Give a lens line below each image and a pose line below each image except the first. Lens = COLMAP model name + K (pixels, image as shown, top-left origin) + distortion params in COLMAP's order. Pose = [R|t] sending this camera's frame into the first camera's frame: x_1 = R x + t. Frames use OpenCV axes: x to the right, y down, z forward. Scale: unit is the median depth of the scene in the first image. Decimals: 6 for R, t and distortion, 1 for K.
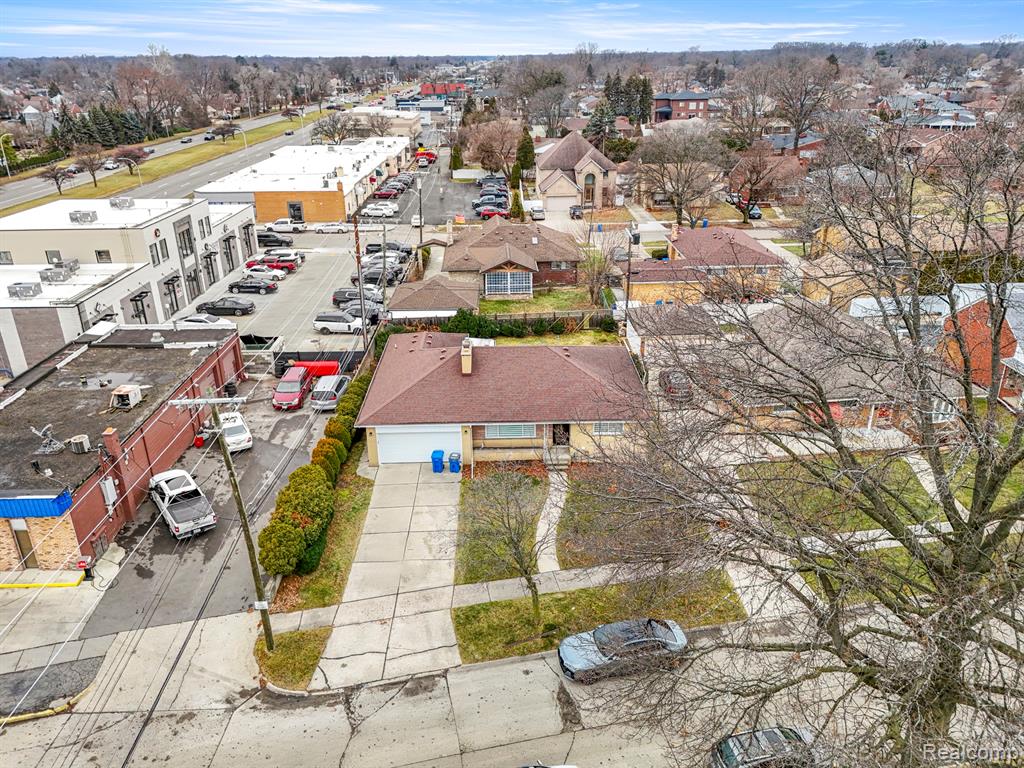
lens RADIAL K [[762.6, 0, 506.4], [0, 762.6, 396.0], [0, 0, 1]] dist [0.092146, -0.096862]
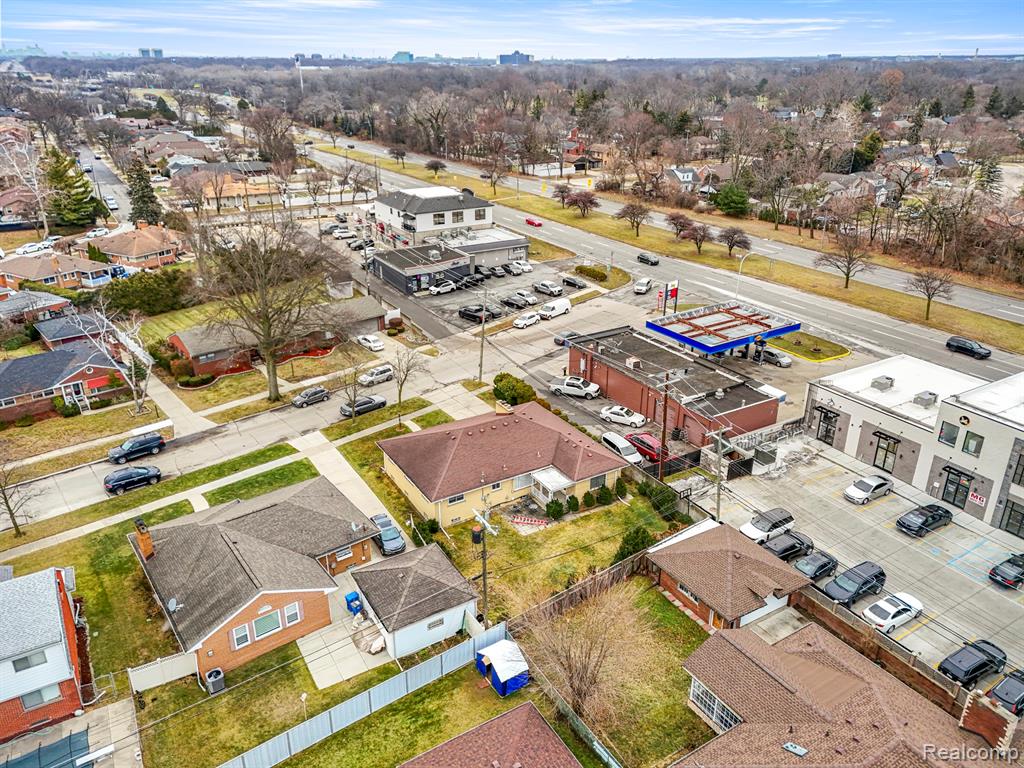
lens RADIAL K [[762.6, 0, 506.4], [0, 762.6, 396.0], [0, 0, 1]] dist [0.092146, -0.096862]
pose [[-0.867085, 0.211835, -0.450876, 0.450200], [-0.190316, 0.695566, 0.692797, -0.809445], [0.460373, 0.686523, -0.562799, 1.324059]]
